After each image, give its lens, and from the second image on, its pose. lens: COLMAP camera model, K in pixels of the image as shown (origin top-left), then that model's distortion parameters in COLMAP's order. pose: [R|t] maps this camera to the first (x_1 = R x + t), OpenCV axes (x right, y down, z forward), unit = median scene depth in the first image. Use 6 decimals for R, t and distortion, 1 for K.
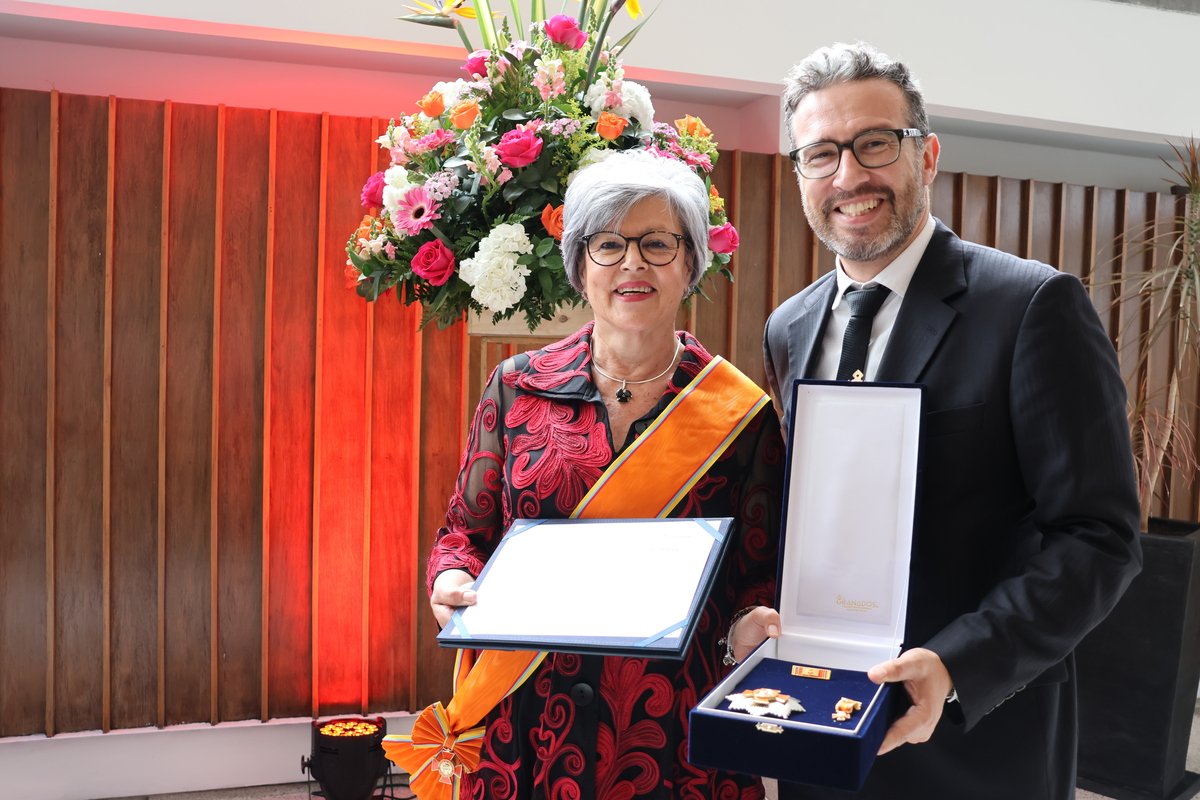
lens RADIAL K [[1083.5, 0, 600.0], [0, 1083.5, 400.0], [0, 0, 1]] dist [-0.094881, 0.111373]
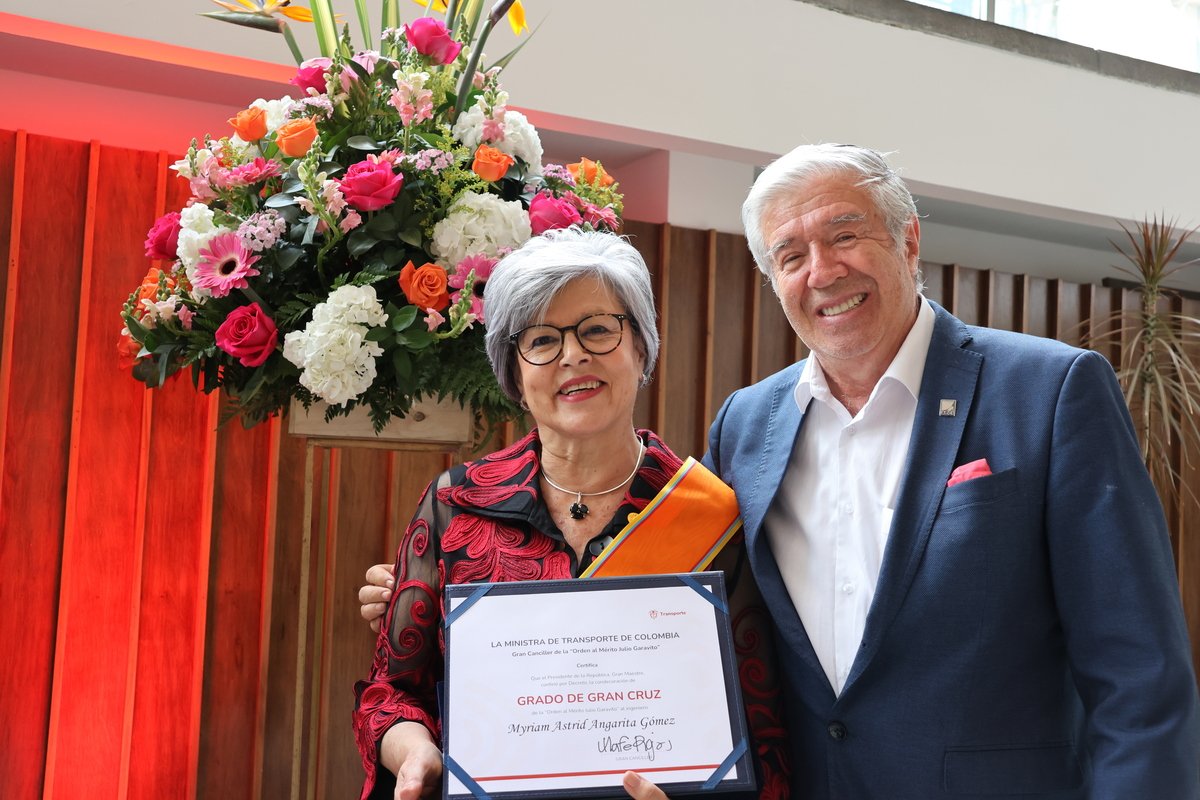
lens RADIAL K [[1248.6, 0, 600.0], [0, 1248.6, 400.0], [0, 0, 1]] dist [-0.066227, 0.218684]
pose [[0.989104, 0.021217, 0.145681, -0.037241], [-0.007612, 0.995608, -0.093314, -0.006819], [-0.147021, 0.091189, 0.984921, 0.133287]]
